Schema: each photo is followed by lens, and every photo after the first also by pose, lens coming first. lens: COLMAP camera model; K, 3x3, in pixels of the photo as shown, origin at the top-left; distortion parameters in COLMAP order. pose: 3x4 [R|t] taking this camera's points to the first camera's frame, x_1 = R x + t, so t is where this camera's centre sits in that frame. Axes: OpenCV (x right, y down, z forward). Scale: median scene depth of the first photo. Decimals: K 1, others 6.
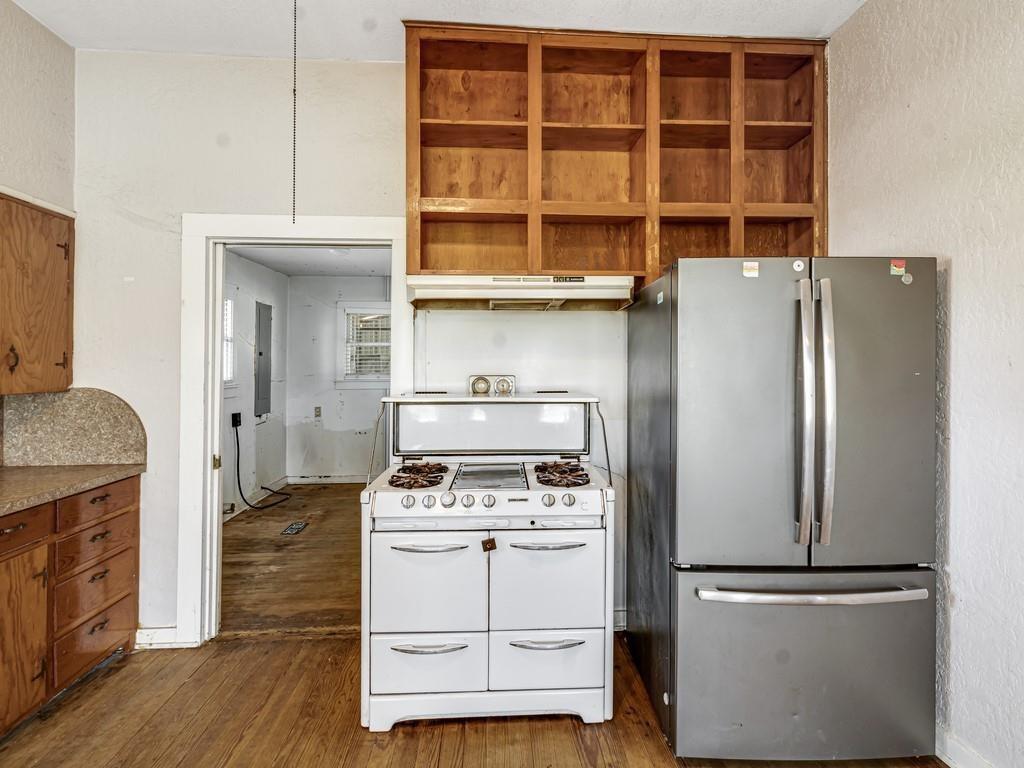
lens RADIAL K [[538.2, 0, 518.4], [0, 538.2, 354.4], [0, 0, 1]] dist [0.004375, 0.000794]
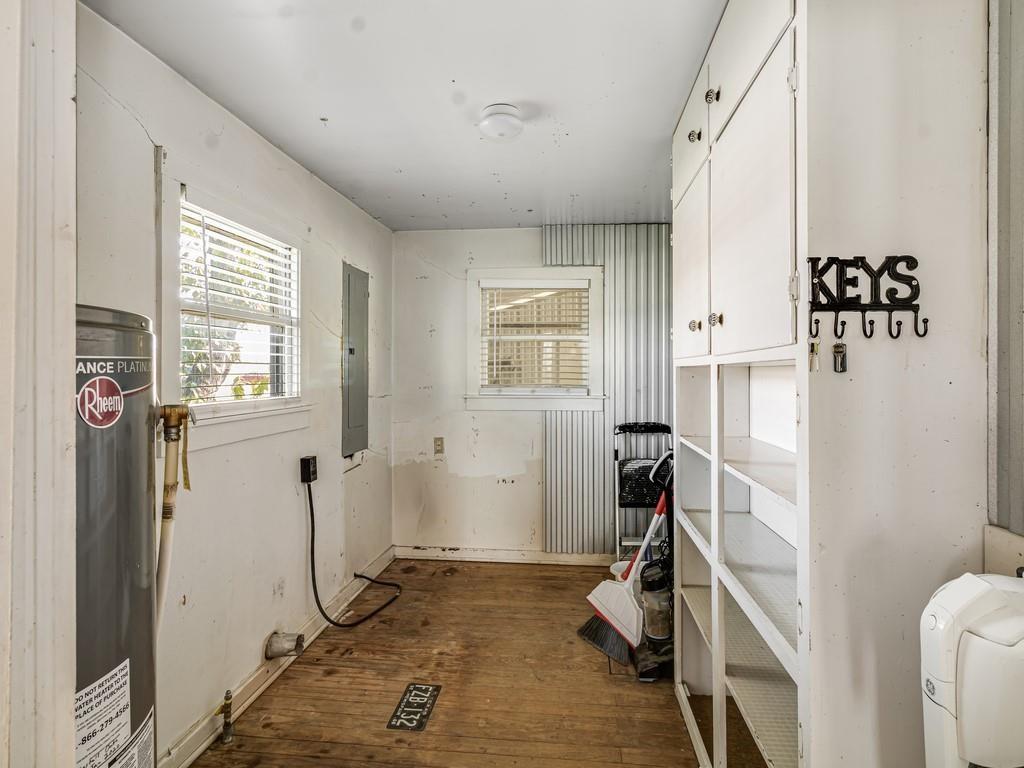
lens RADIAL K [[541.1, 0, 512.0], [0, 541.1, 384.0], [0, 0, 1]] dist [-0.001429, 0.000032]
pose [[0.984397, 0.009384, -0.175711, -0.195879], [-0.002531, 0.999229, 0.039188, 0.011126], [0.175943, -0.038132, 0.983662, 0.436251]]
